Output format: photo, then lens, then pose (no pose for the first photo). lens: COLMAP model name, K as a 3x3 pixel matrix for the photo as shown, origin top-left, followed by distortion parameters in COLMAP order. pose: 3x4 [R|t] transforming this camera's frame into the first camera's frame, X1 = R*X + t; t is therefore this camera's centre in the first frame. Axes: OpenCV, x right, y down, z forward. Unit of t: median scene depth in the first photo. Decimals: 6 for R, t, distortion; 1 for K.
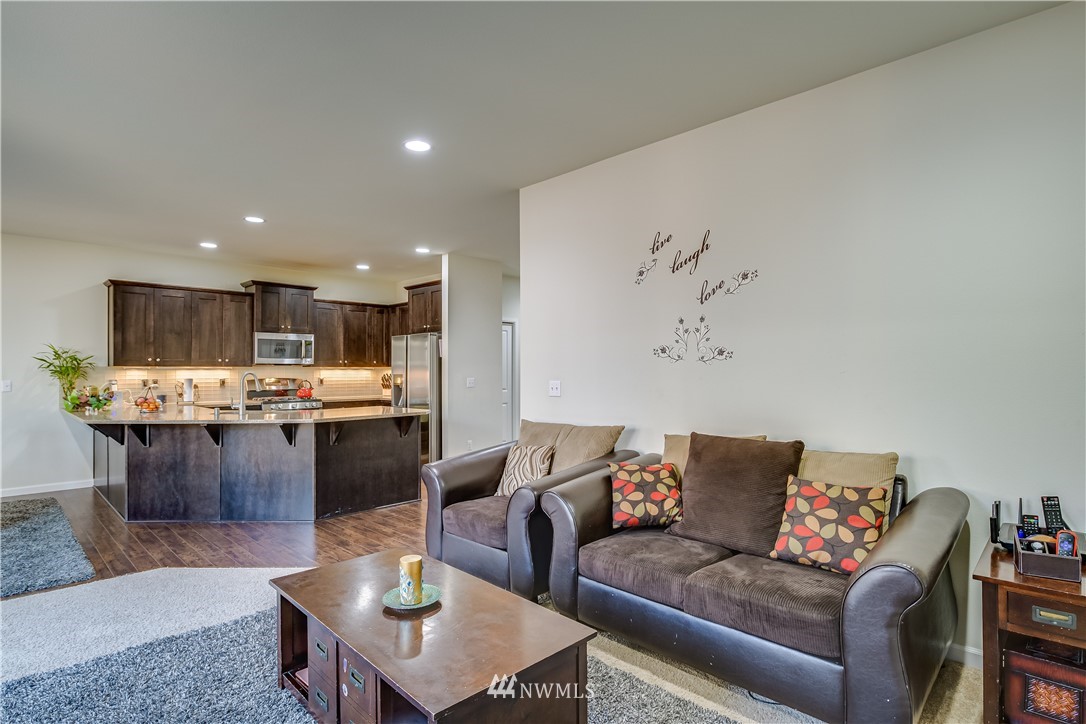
lens RADIAL K [[498.0, 0, 543.0], [0, 498.0, 362.0], [0, 0, 1]] dist [-0.003369, -0.000493]
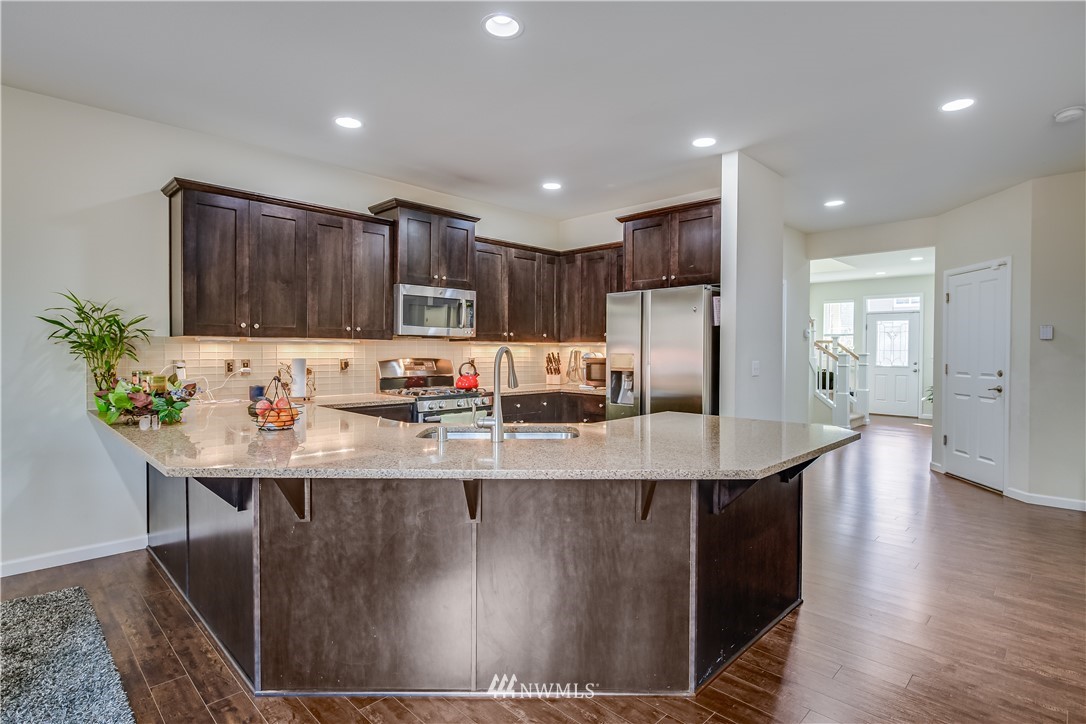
lens RADIAL K [[525.1, 0, 575.8], [0, 525.1, 350.1], [0, 0, 1]] dist [-0.000572, -0.000123]
pose [[0.999965, 0.007844, -0.003061, -0.389156], [-0.007786, 0.999799, 0.018482, 0.009182], [0.003206, -0.018458, 0.999825, 0.379771]]
